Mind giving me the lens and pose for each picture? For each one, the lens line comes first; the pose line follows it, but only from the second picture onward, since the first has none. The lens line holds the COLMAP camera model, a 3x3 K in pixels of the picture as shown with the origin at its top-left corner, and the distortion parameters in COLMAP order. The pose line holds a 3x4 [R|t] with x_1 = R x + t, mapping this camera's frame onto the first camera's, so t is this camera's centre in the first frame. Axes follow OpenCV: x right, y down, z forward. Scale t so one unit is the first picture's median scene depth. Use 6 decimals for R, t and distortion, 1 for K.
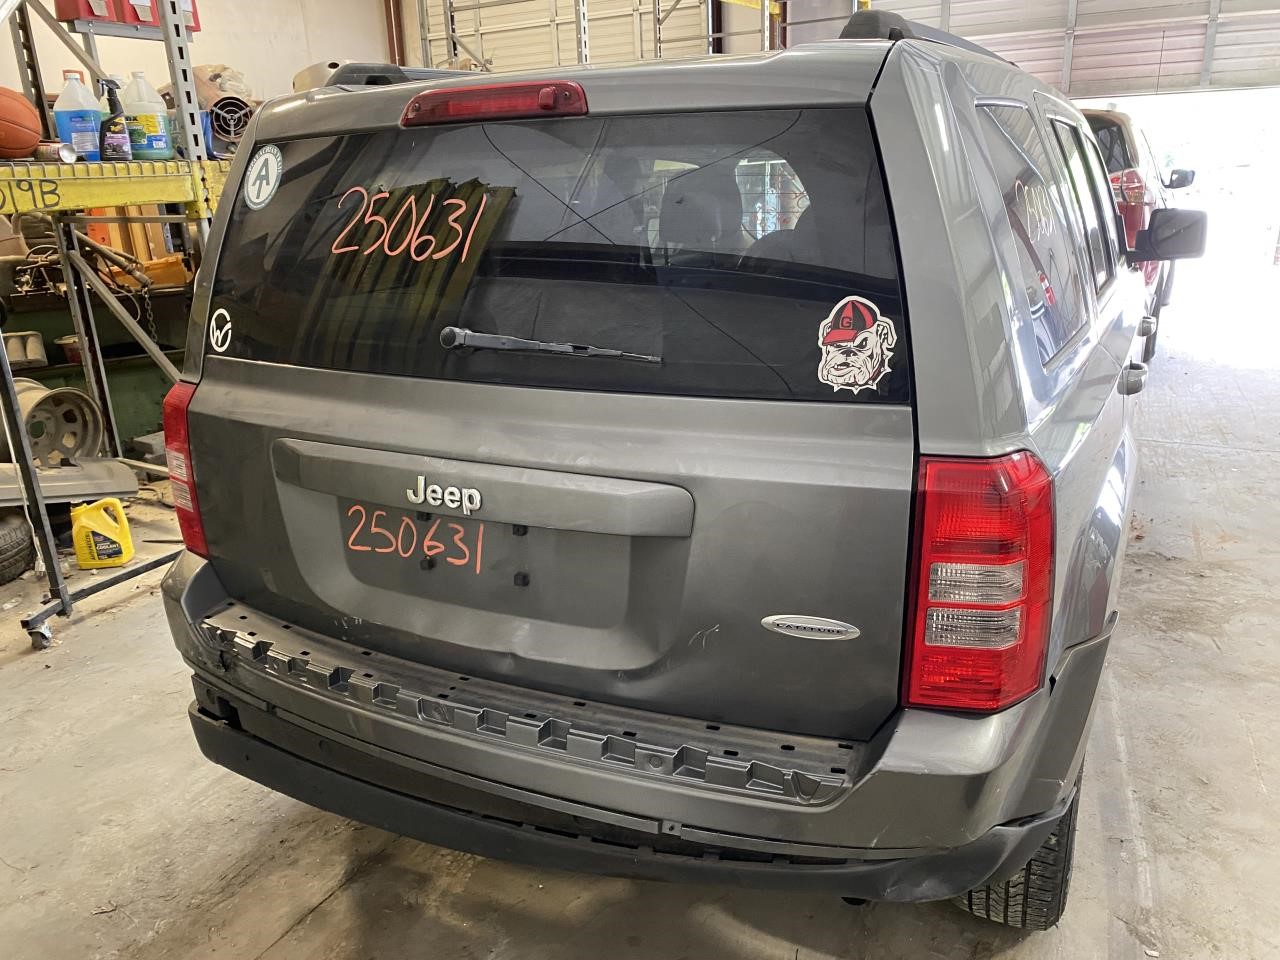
lens RADIAL K [[964.4, 0, 638.8], [0, 964.4, 477.9], [0, 0, 1]] dist [0.022713, -0.030160]
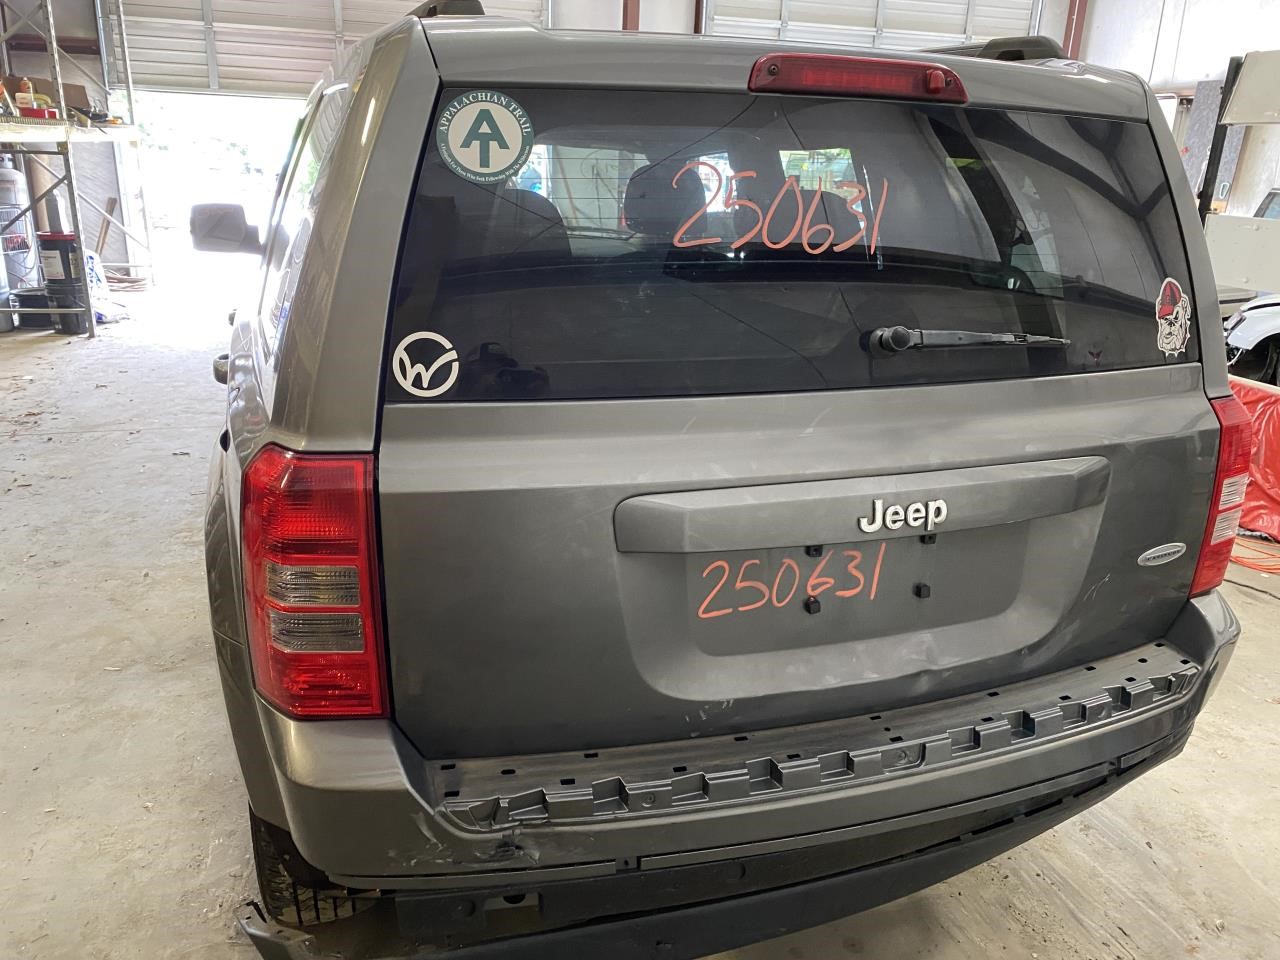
lens RADIAL K [[964.4, 0, 639.5], [0, 964.4, 479.8], [0, 0, 1]] dist [0.022713, -0.030160]
pose [[0.701549, -0.170381, 0.691953, -0.952233], [0.168003, 0.983171, 0.071756, -0.115240], [-0.692534, 0.065910, 0.718368, 0.506442]]
